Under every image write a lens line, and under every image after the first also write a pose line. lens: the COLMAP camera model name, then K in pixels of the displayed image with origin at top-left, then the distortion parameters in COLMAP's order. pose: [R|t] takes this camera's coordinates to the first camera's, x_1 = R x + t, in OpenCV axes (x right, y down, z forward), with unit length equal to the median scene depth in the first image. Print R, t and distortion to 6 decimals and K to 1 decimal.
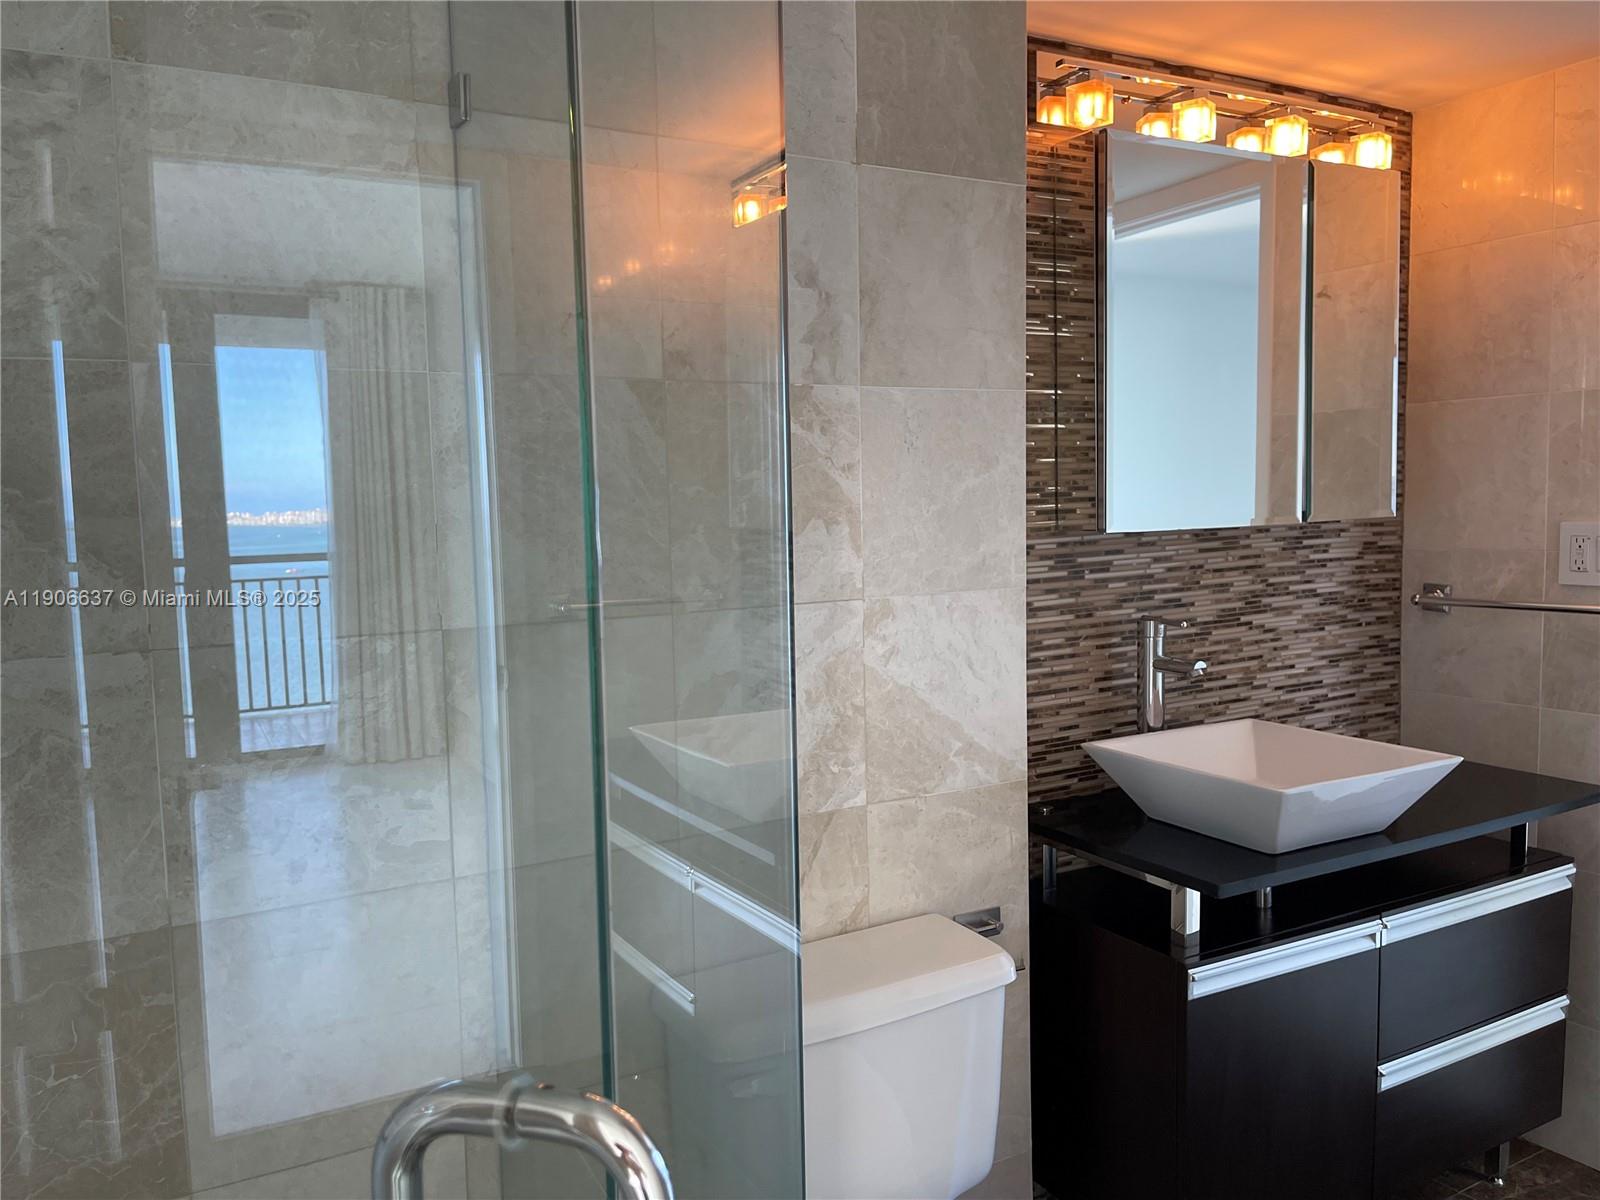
lens RADIAL K [[1212.0, 0, 807.2], [0, 1212.0, 593.7], [0, 0, 1]] dist [0.056087, -0.064581]
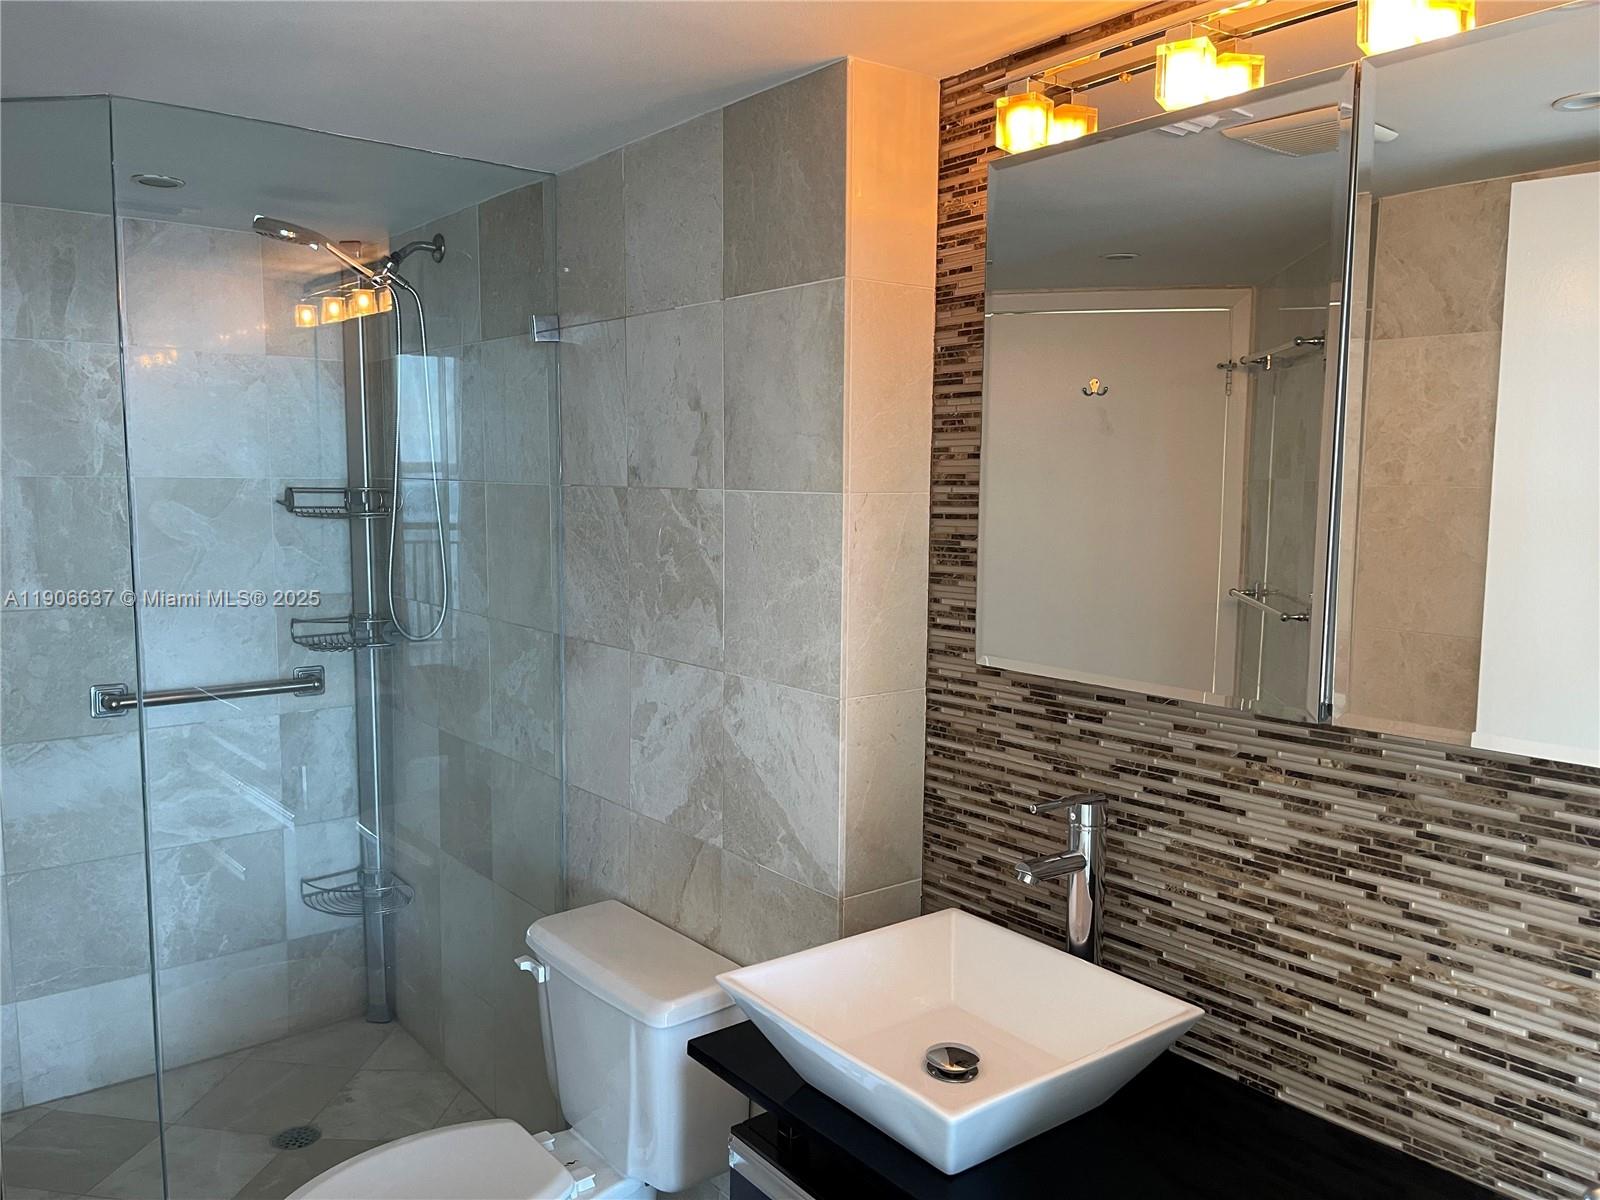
lens RADIAL K [[1212.0, 0, 807.2], [0, 1212.0, 593.7], [0, 0, 1]] dist [0.056087, -0.064581]
pose [[0.157374, 0.119456, -0.980288, 0.938974], [-0.096044, 0.989803, 0.105196, -0.157852], [0.982858, 0.077596, 0.167242, 0.695794]]
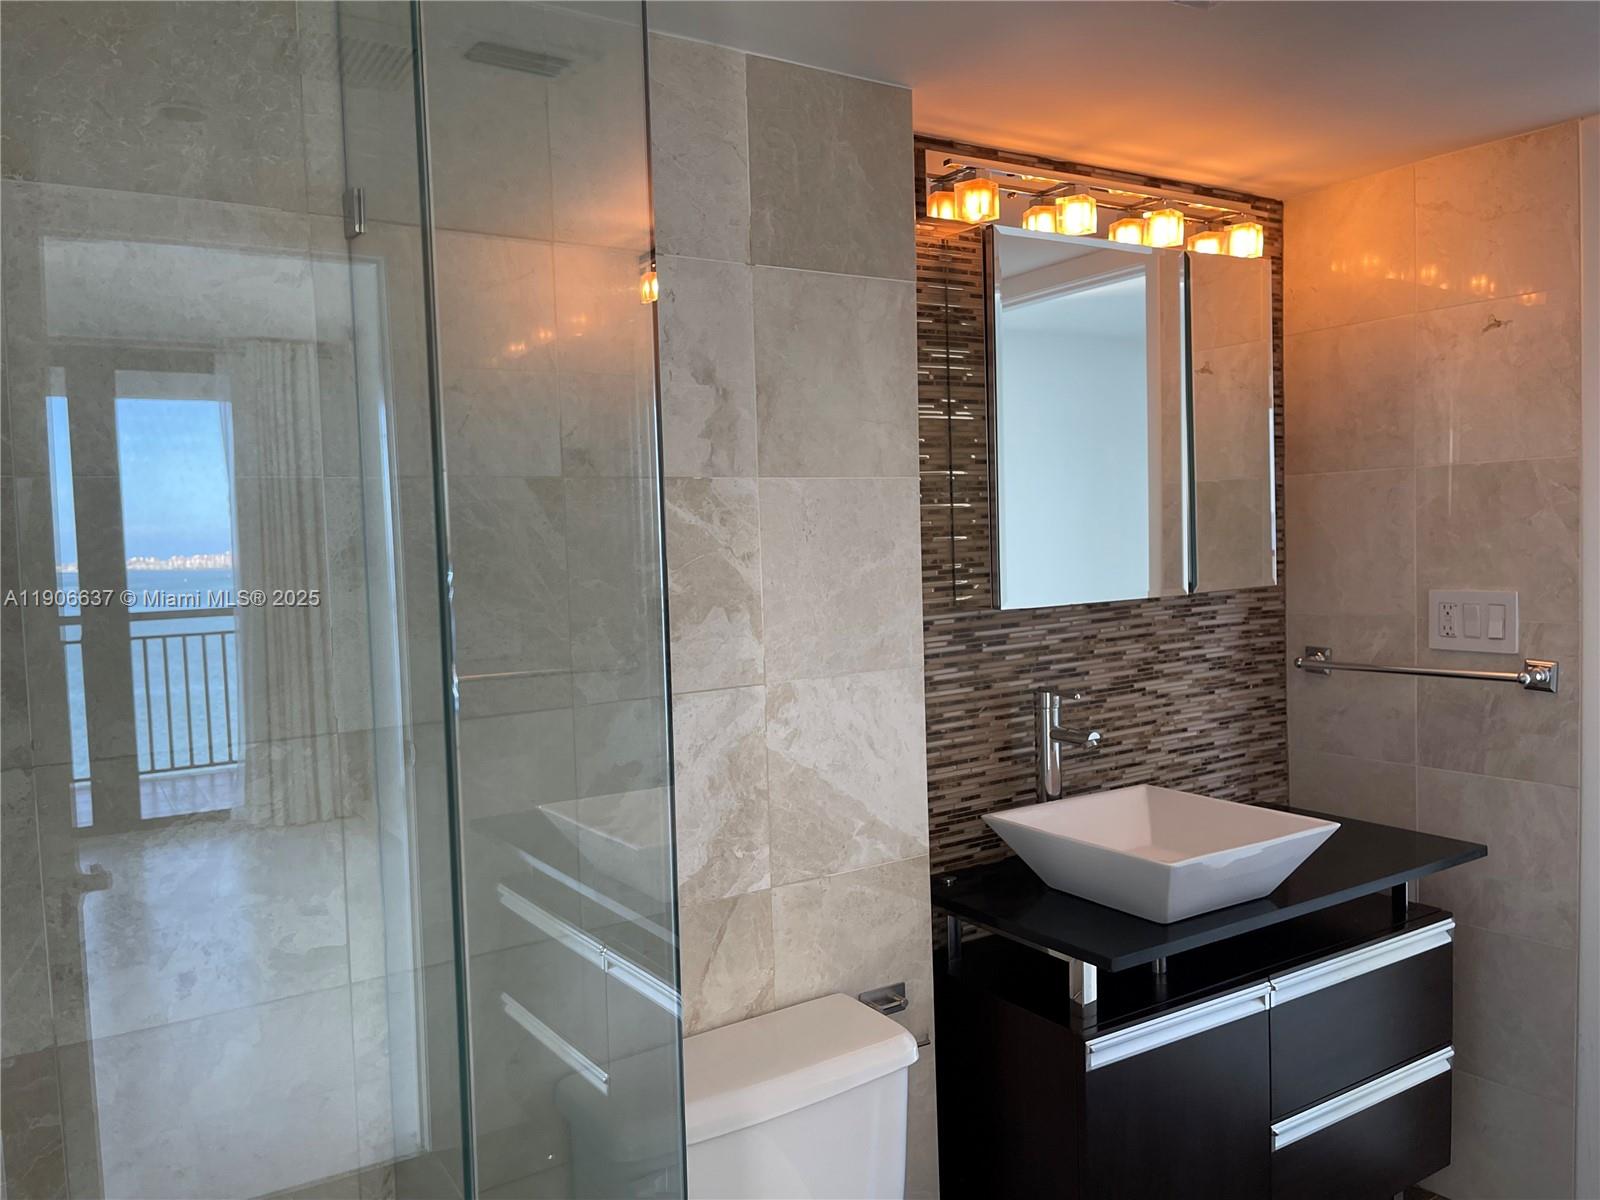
lens RADIAL K [[1203.7, 0, 803.0], [0, 1203.7, 593.1], [0, 0, 1]] dist [0.085383, -0.112377]
pose [[0.998023, -0.013508, 0.061384, 0.013583], [0.015624, 0.999296, -0.034112, -0.029563], [-0.060880, 0.035003, 0.997531, -0.014134]]
